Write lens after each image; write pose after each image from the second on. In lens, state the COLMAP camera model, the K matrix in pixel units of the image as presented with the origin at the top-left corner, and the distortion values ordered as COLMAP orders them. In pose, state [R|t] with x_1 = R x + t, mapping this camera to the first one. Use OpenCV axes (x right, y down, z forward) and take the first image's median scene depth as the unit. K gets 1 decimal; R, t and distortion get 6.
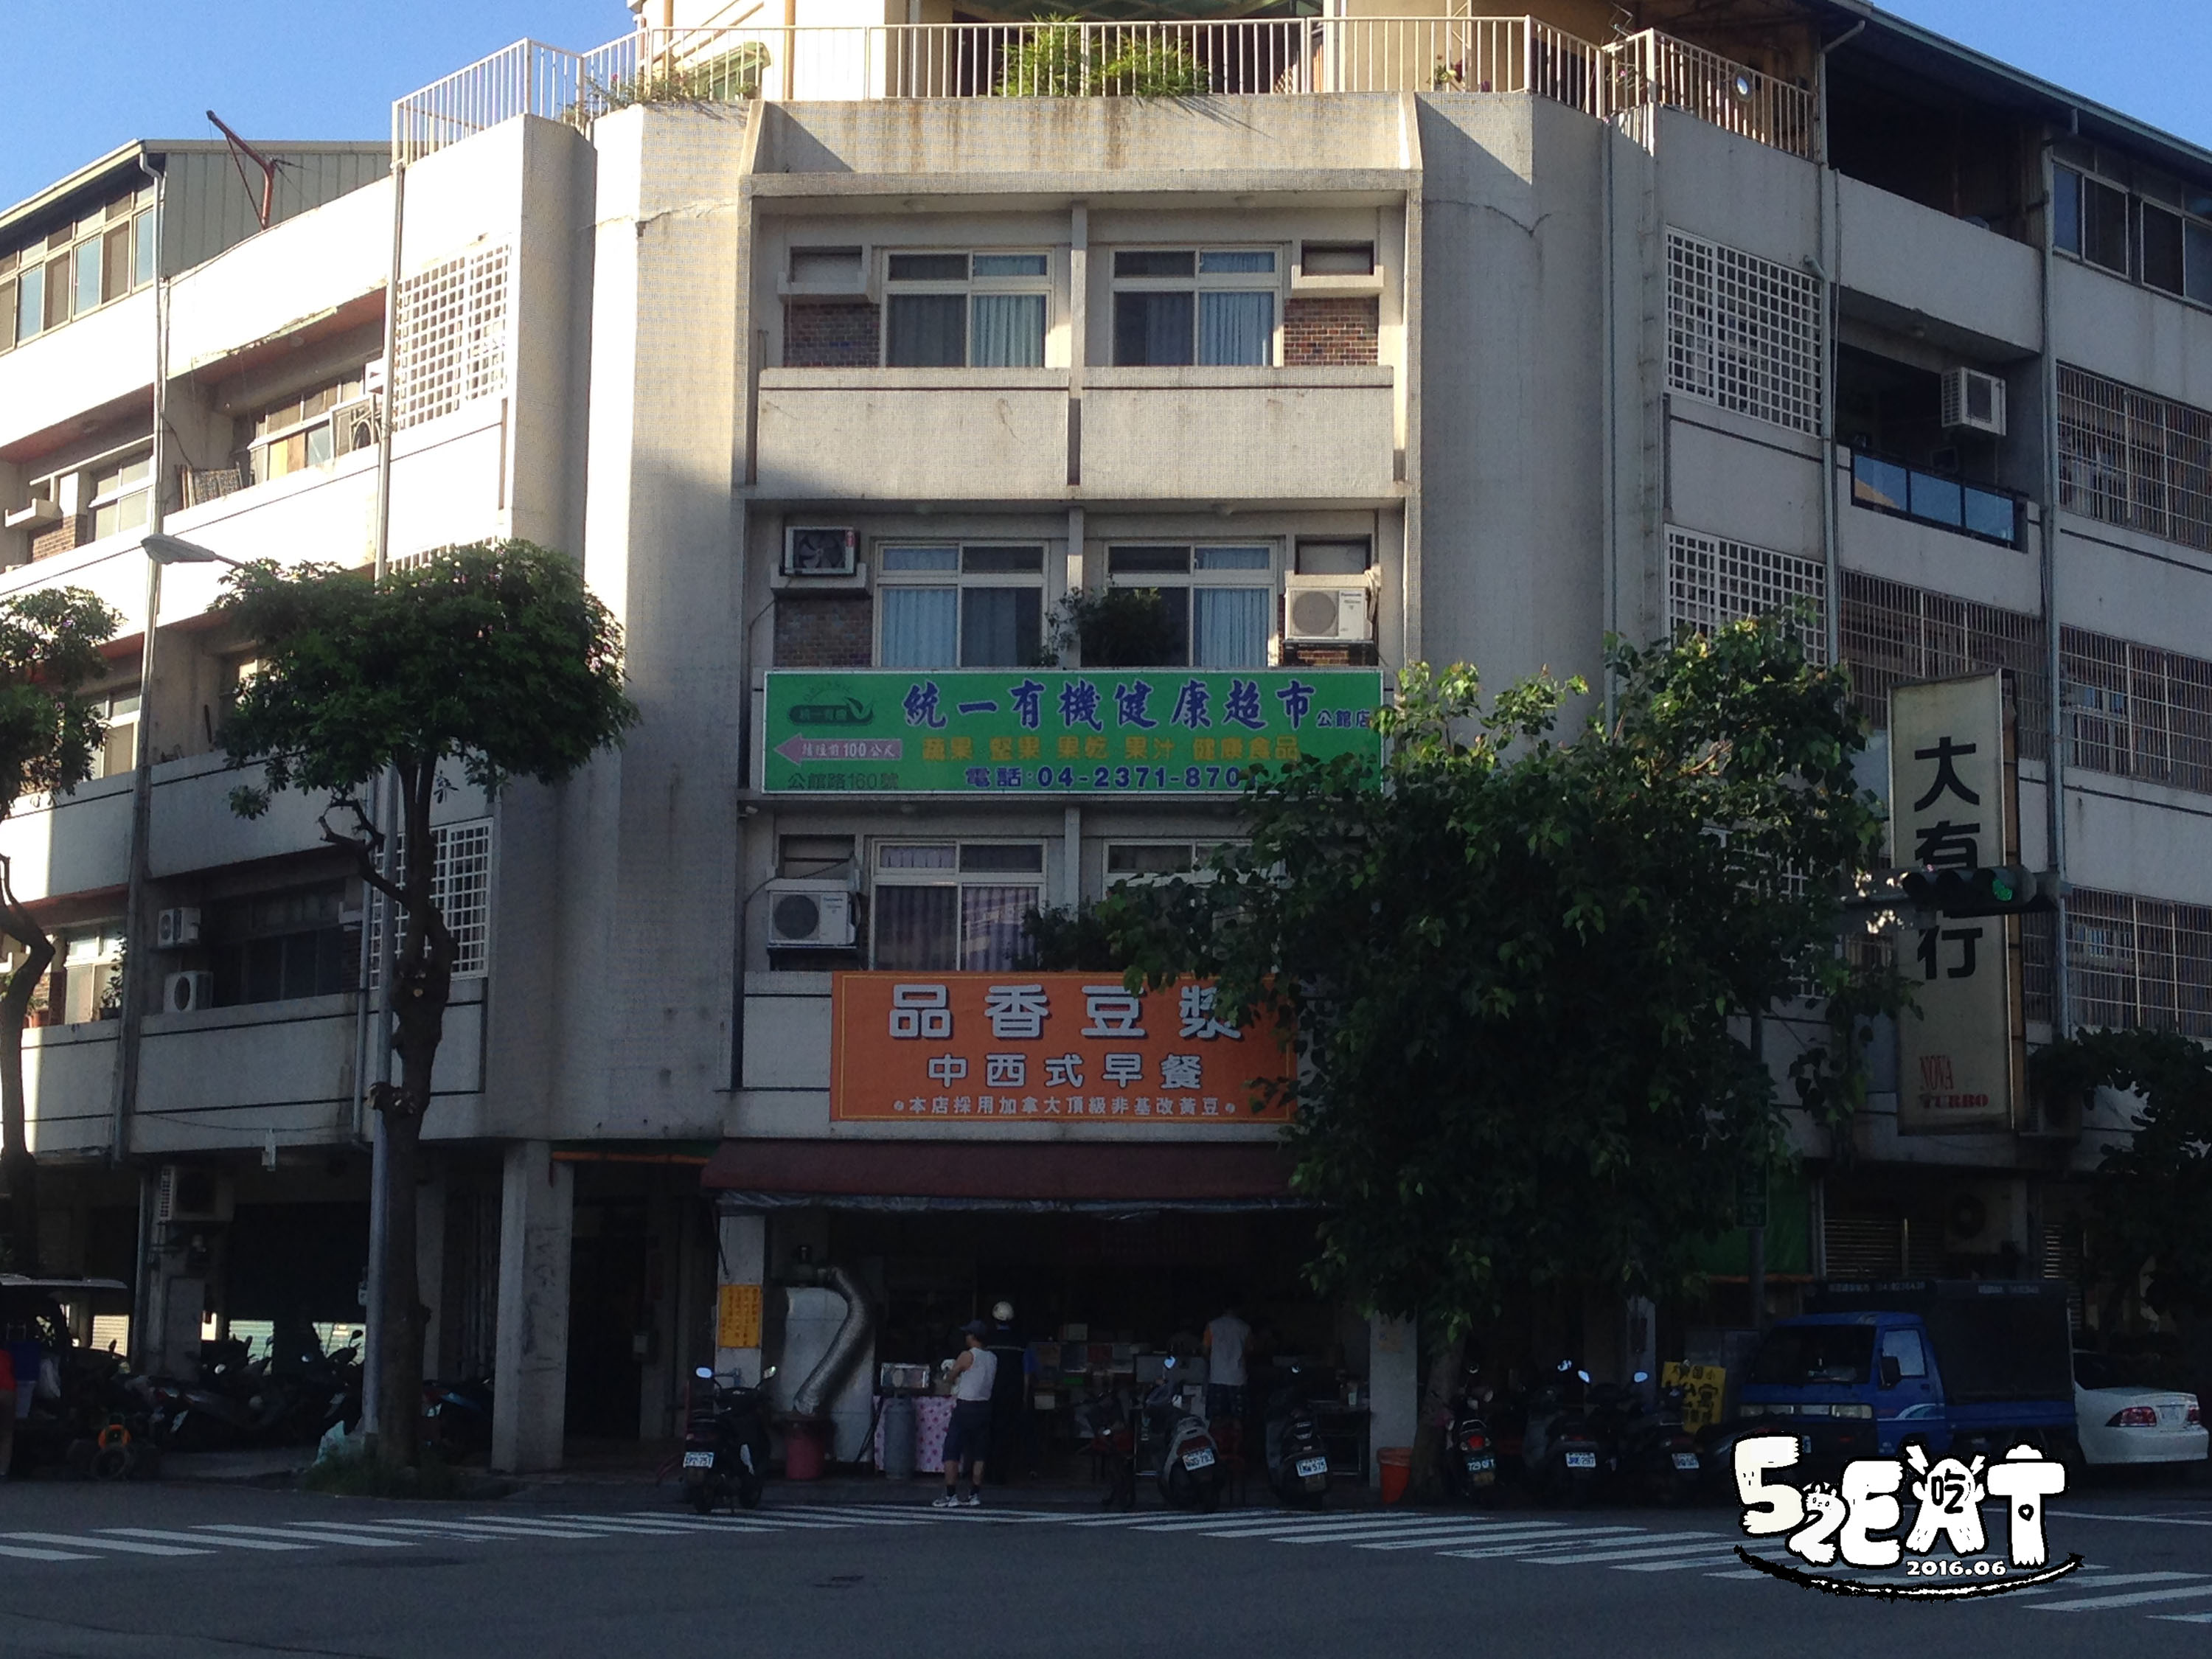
lens RADIAL K [[3402.3, 0, 1105.7], [0, 3402.3, 828.3], [0, 0, 1]] dist [0.008719, 0.000000]
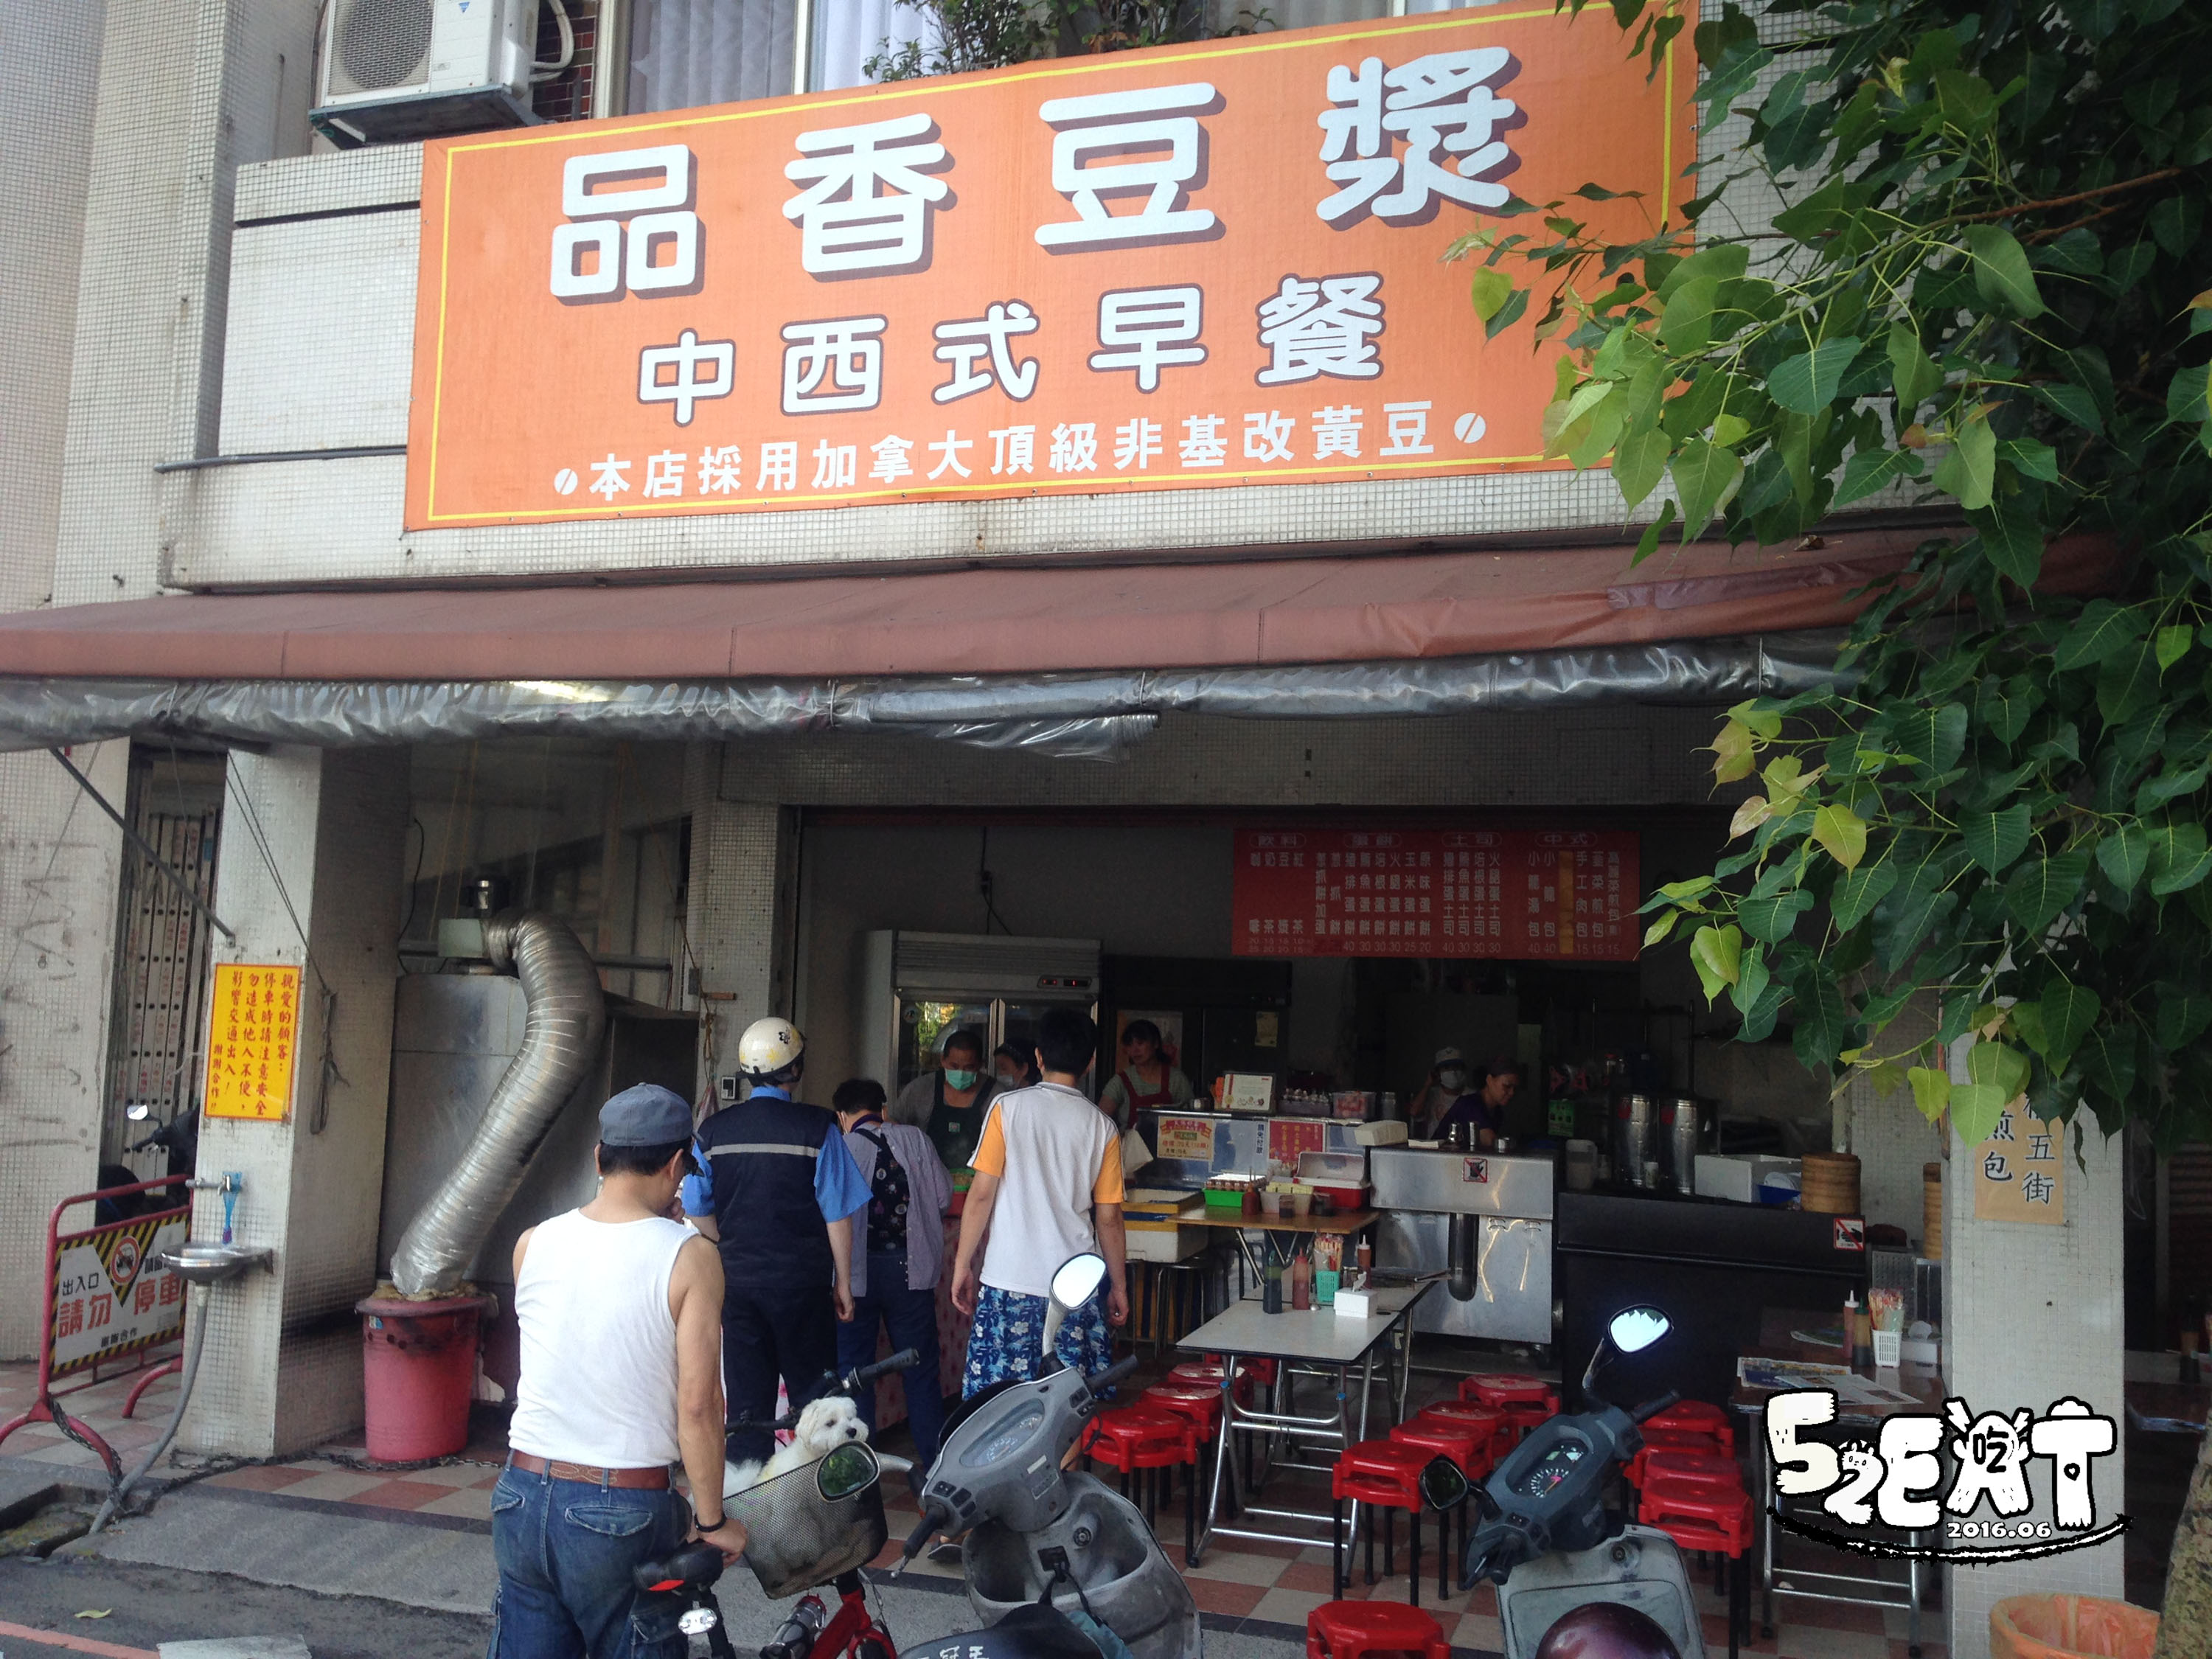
lens RADIAL K [[2101.5, 0, 1099.1], [0, 2101.5, 833.8], [0, 0, 1]] dist [0.094062, 0.000000]
pose [[0.963057, 0.001173, -0.269294, 0.056015], [0.011394, 0.998918, 0.045097, 0.109897], [0.269055, -0.046499, 0.962002, 0.795149]]
